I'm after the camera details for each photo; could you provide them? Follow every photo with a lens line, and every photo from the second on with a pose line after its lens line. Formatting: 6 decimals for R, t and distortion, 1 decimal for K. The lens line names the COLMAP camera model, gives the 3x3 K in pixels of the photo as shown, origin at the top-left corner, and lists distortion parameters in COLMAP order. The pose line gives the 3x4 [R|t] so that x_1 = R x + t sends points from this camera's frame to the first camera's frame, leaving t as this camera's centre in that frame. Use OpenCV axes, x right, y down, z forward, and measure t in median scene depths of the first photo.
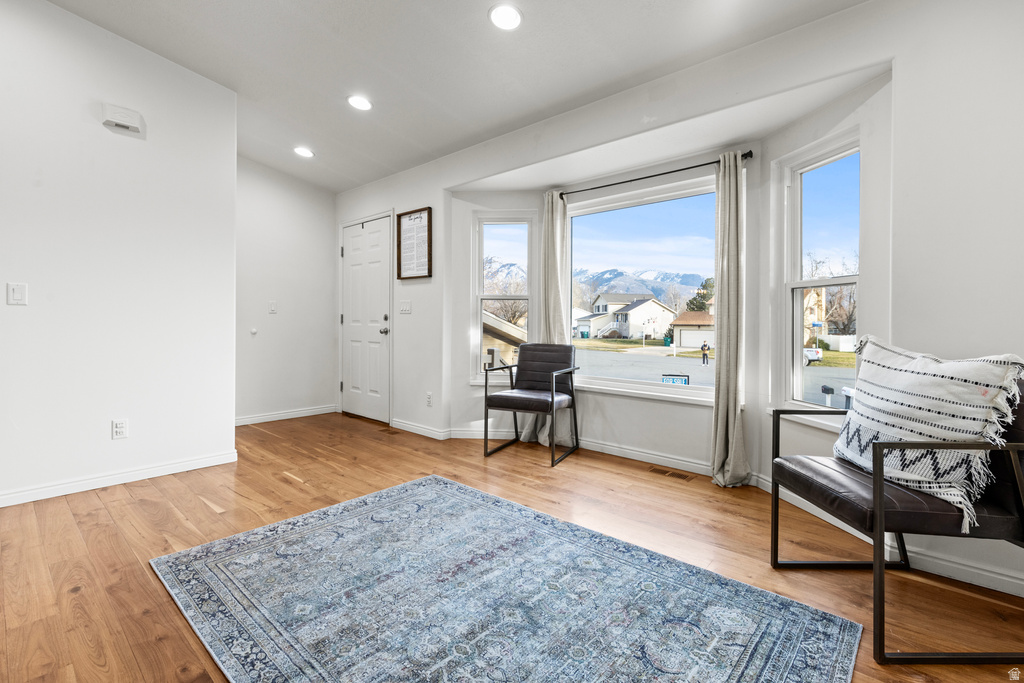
lens RADIAL K [[461.3, 0, 512.5], [0, 461.3, 322.6], [0, 0, 1]] dist [0.005114, -0.000016]
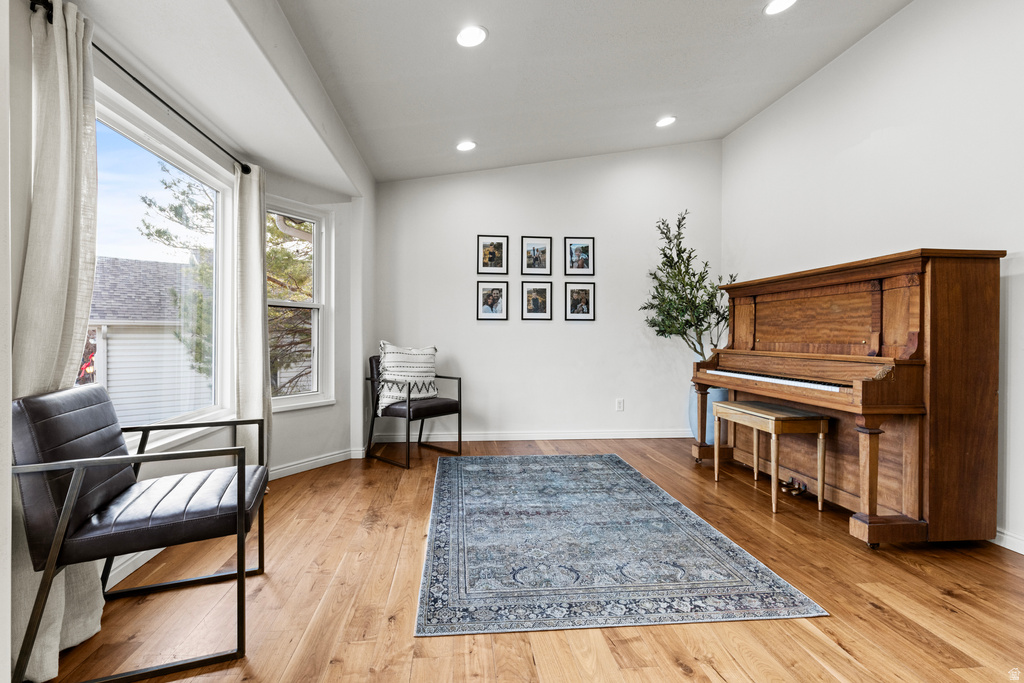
lens RADIAL K [[461.3, 0, 494.3], [0, 461.3, 338.3], [0, 0, 1]] dist [0.005114, -0.000016]
pose [[-0.725190, -0.014516, 0.688395, -0.885921], [-0.008860, 0.999892, 0.011751, -0.010582], [-0.688491, 0.002422, -0.725241, 1.989837]]
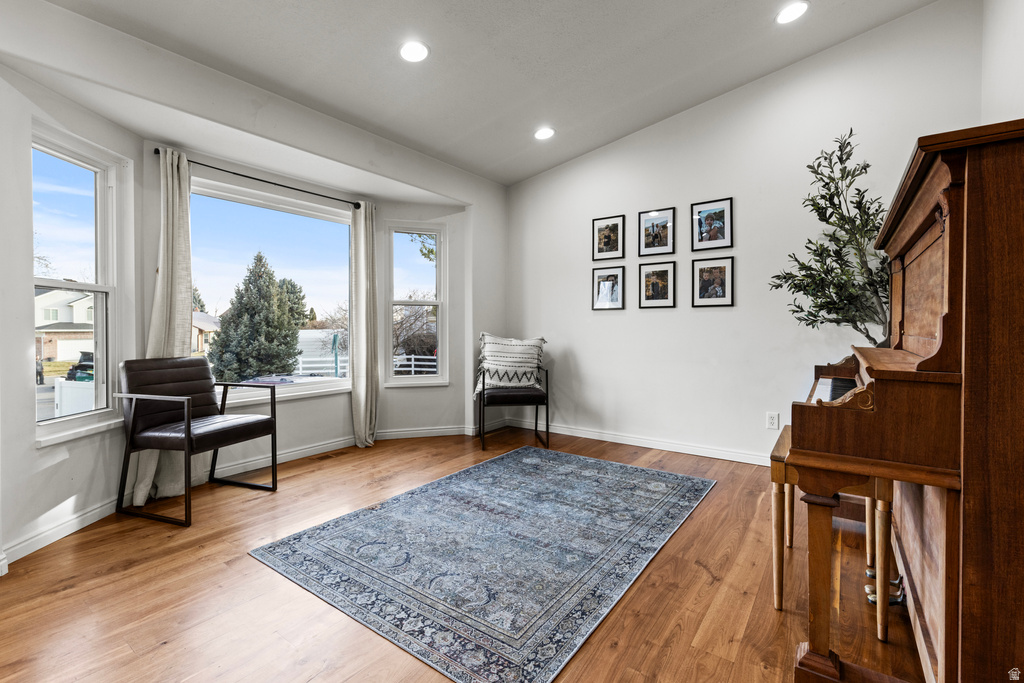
lens RADIAL K [[461.3, 0, 501.7], [0, 461.3, 333.6], [0, 0, 1]] dist [0.005114, -0.000016]
pose [[-0.083090, -0.020897, 0.996323, -1.334438], [0.002598, 0.999772, 0.021186, -0.011332], [-0.996539, 0.004349, -0.083016, 1.033317]]
